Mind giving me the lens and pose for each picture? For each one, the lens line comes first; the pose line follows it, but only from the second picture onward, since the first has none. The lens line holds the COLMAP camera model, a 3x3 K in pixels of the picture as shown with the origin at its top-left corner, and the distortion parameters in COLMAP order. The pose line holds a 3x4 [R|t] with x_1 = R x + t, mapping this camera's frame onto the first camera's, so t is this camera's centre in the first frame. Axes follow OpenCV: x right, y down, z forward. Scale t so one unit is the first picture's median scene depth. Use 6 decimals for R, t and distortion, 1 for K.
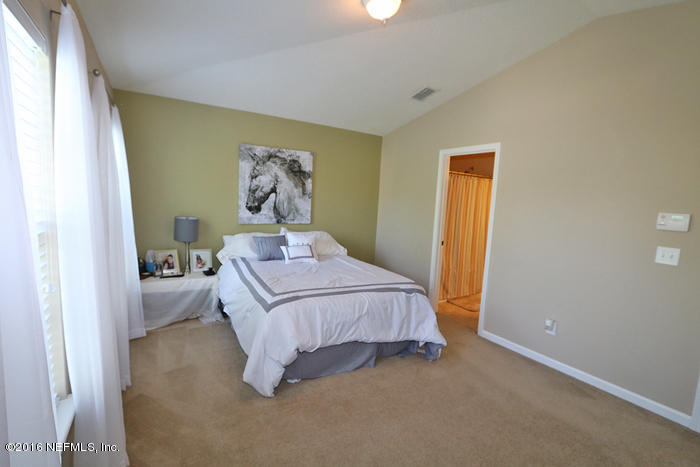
lens RADIAL K [[324.8, 0, 348.1], [0, 324.8, 237.0], [0, 0, 1]] dist [-0.023794, -0.000067]
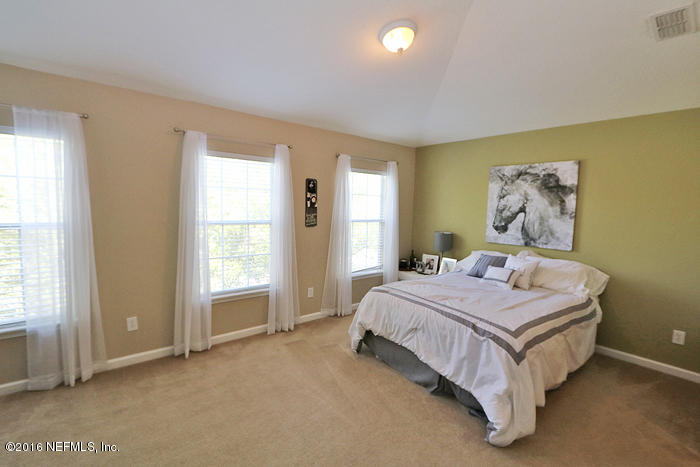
lens RADIAL K [[324.8, 0, 348.1], [0, 324.8, 237.0], [0, 0, 1]] dist [-0.023794, -0.000067]
pose [[0.132772, 0.050575, -0.989855, 0.631206], [-0.142840, 0.989248, 0.031385, -0.024185], [0.980800, 0.137224, 0.138568, 0.394510]]
